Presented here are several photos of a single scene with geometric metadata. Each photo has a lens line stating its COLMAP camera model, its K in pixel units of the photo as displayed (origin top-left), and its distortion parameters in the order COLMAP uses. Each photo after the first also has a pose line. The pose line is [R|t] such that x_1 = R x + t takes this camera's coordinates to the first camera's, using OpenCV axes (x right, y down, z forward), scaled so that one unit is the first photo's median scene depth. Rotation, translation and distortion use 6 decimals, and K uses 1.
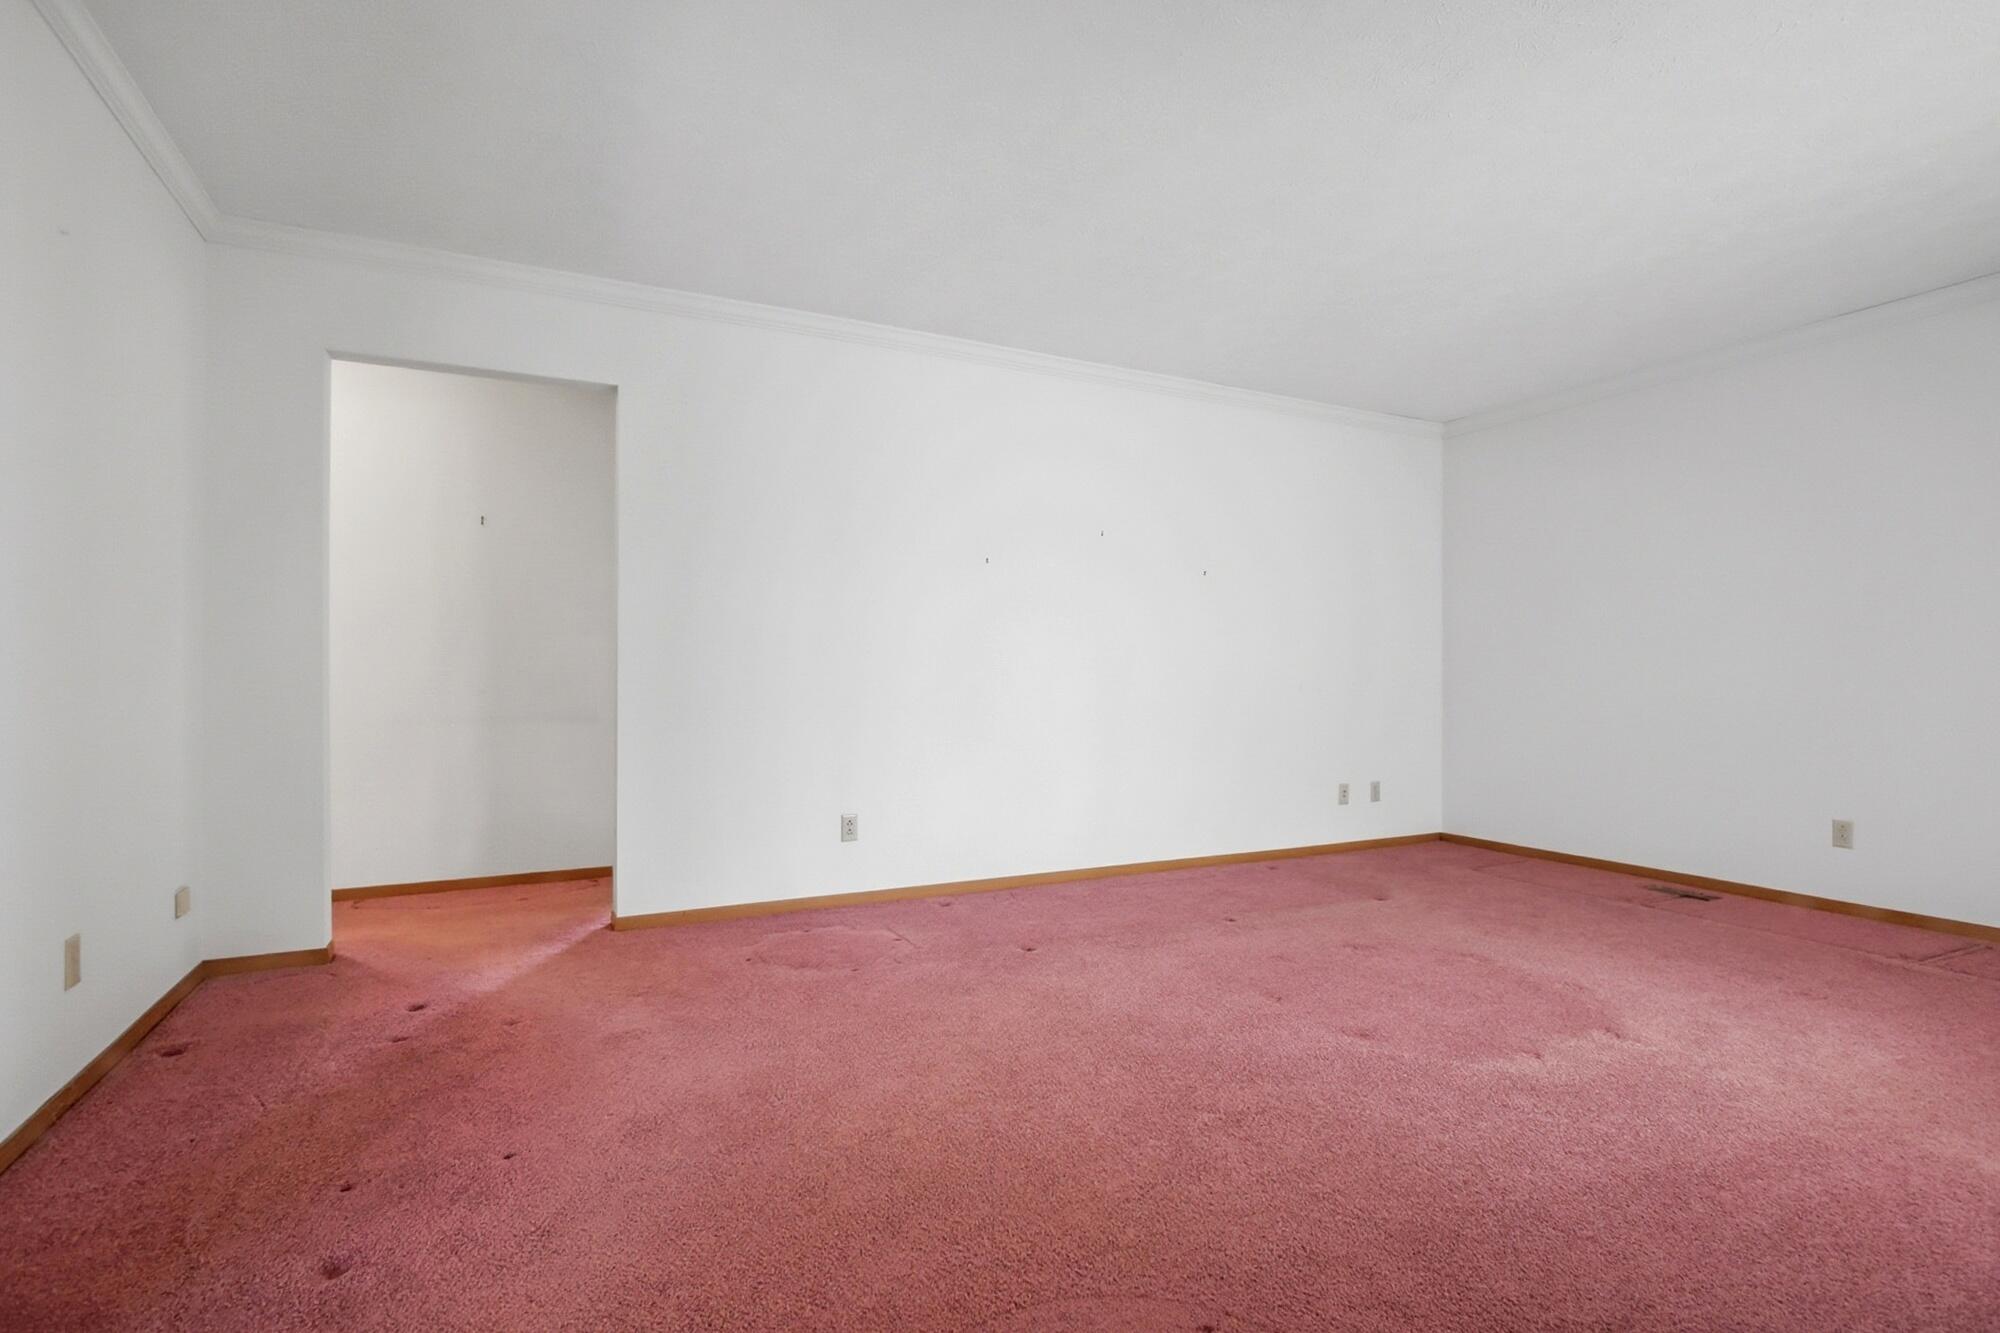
lens RADIAL K [[944.5, 0, 989.8], [0, 944.5, 677.9], [0, 0, 1]] dist [0.002794, 0.001066]
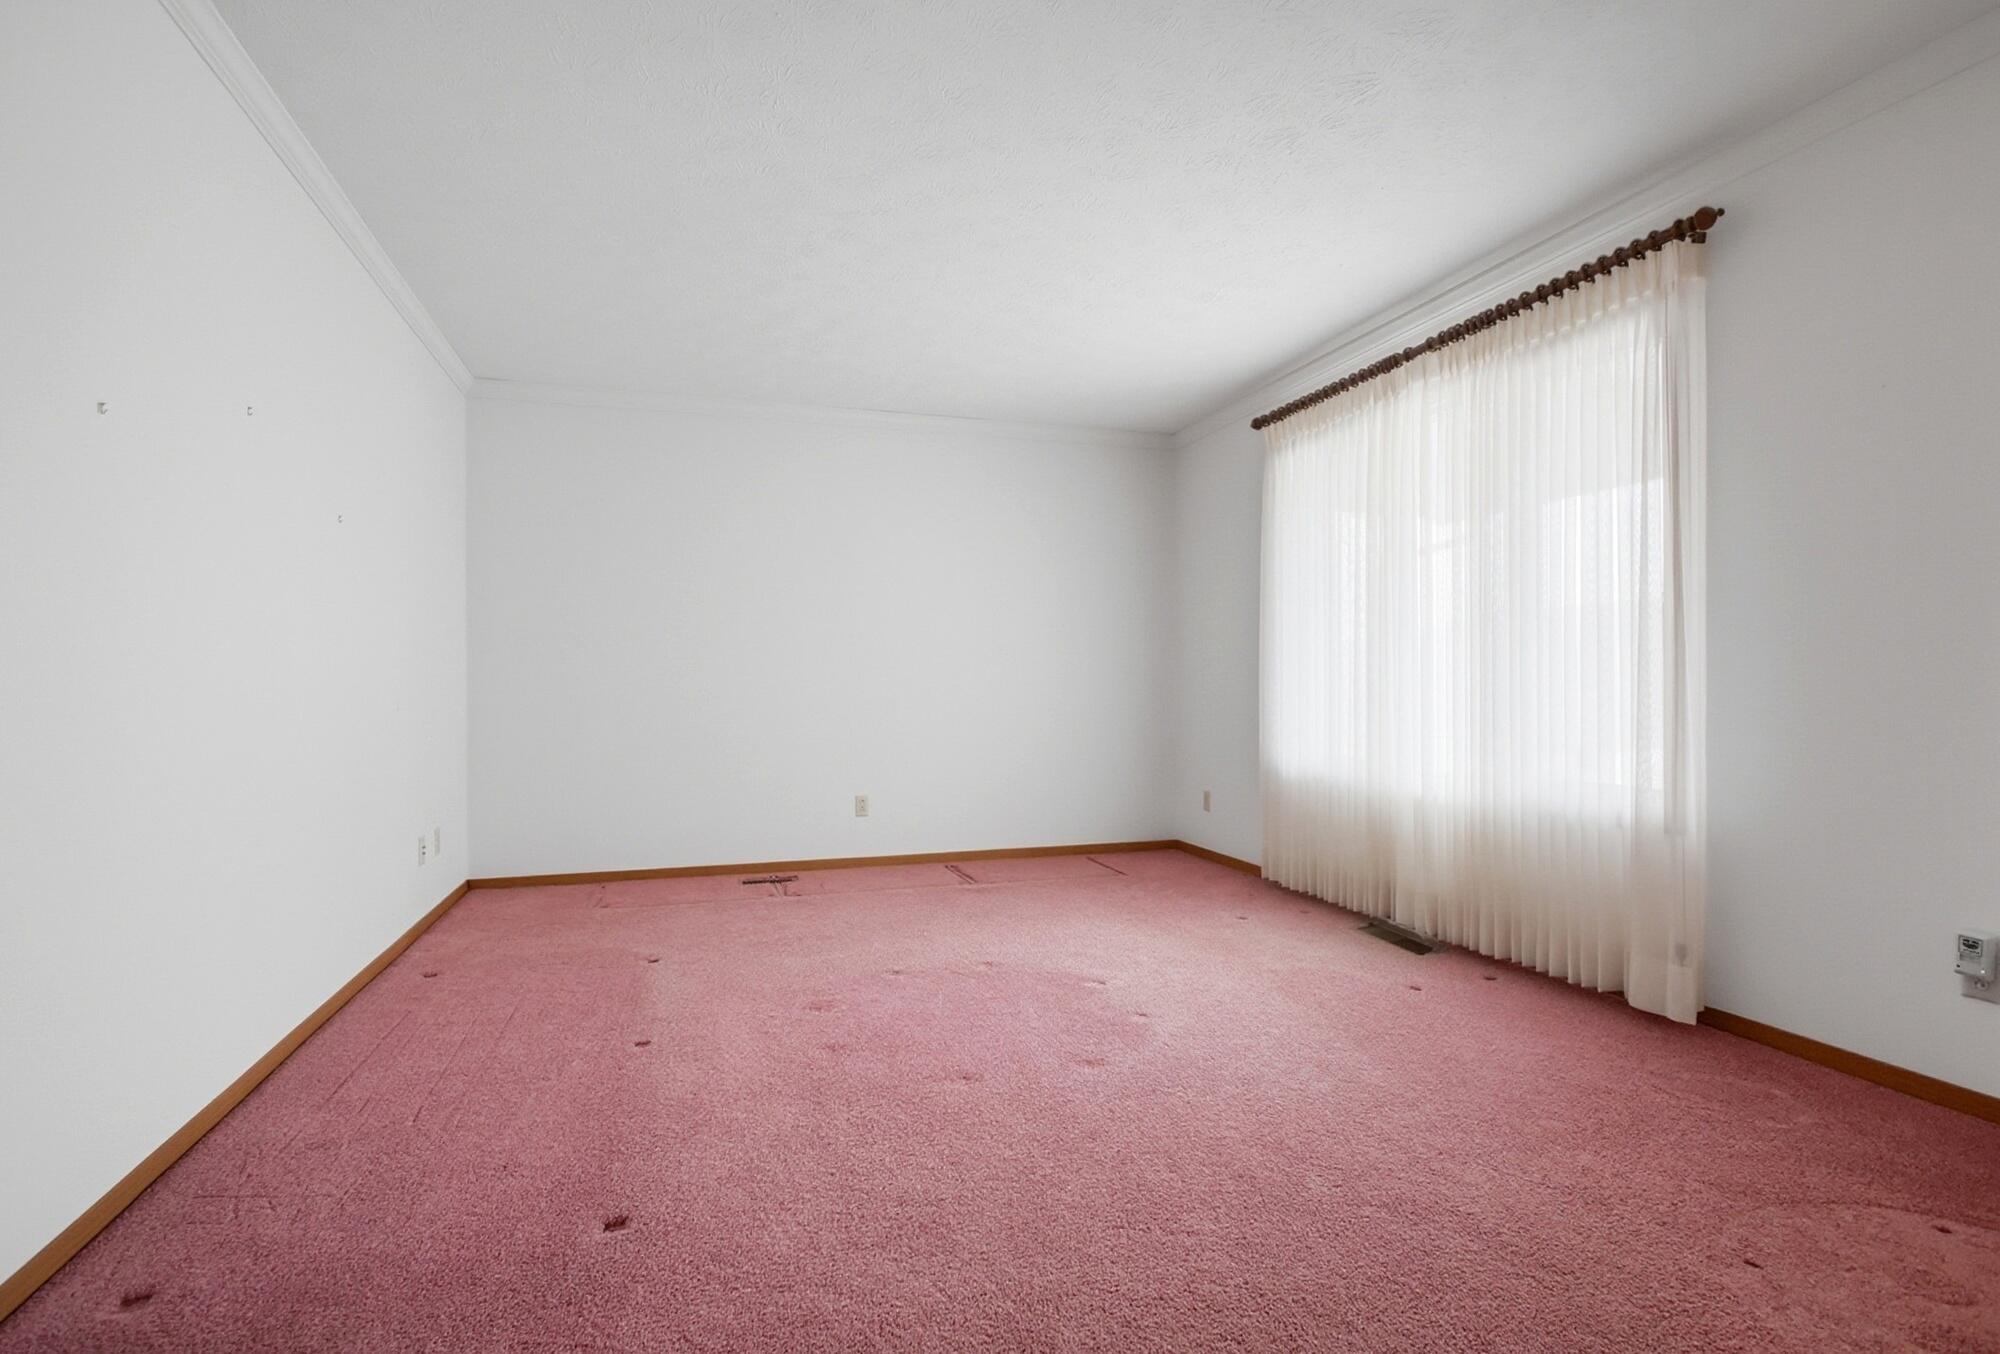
lens RADIAL K [[965.7, 0, 1000.0], [0, 965.7, 677.0], [0, 0, 1]] dist [0.018388, 0.000330]
pose [[0.151061, 0.005234, 0.988511, -0.453340], [0.001548, 0.999984, -0.005532, -0.006525], [-0.988523, 0.002366, 0.151050, 0.713777]]
